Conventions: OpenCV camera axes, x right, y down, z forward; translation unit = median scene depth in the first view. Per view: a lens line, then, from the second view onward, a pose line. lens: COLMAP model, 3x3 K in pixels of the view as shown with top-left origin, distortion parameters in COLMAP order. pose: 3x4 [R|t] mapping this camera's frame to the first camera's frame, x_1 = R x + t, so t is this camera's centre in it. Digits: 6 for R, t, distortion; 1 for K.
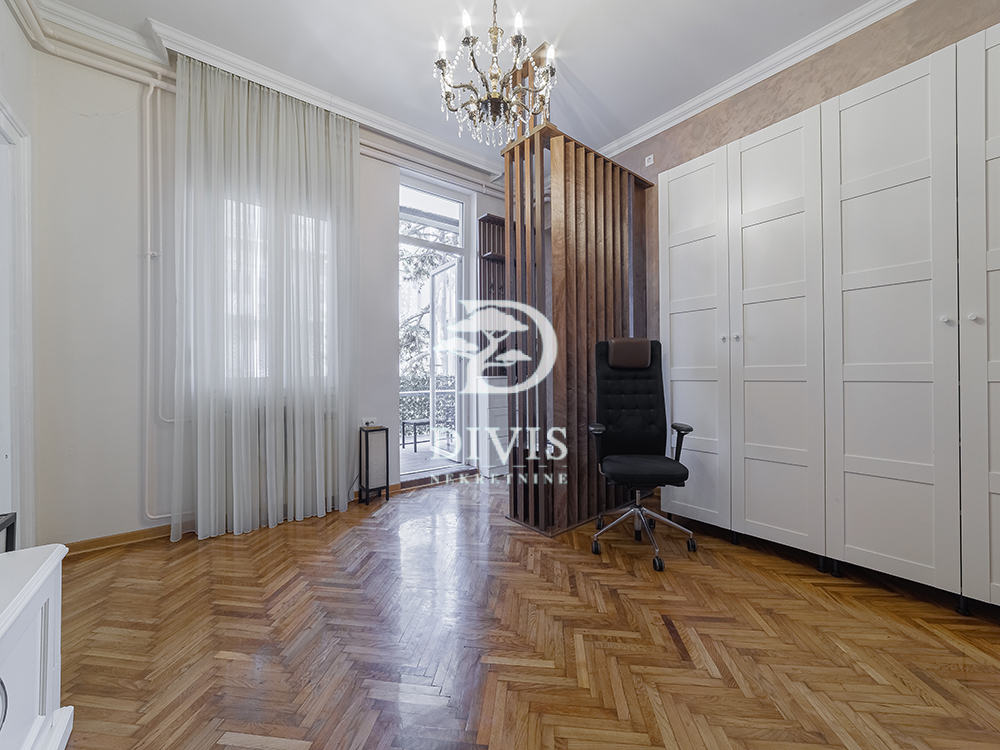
lens RADIAL K [[382.0, 0, 502.7], [0, 382.0, 375.0], [0, 0, 1]] dist [-0.001730, 0.000013]
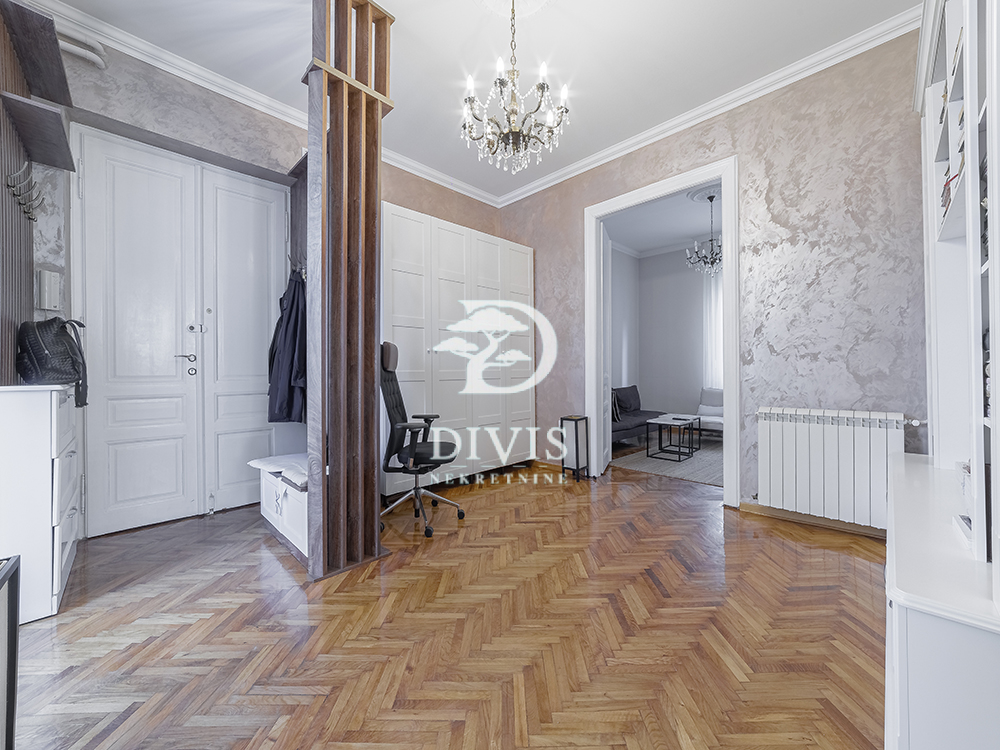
lens RADIAL K [[382.0, 0, 502.7], [0, 382.0, 375.0], [0, 0, 1]] dist [-0.001730, 0.000013]
pose [[-0.102997, 0.007714, 0.994652, -1.172490], [0.003997, 0.999965, -0.007341, 0.007308], [-0.994674, 0.003219, -0.103024, 1.187706]]
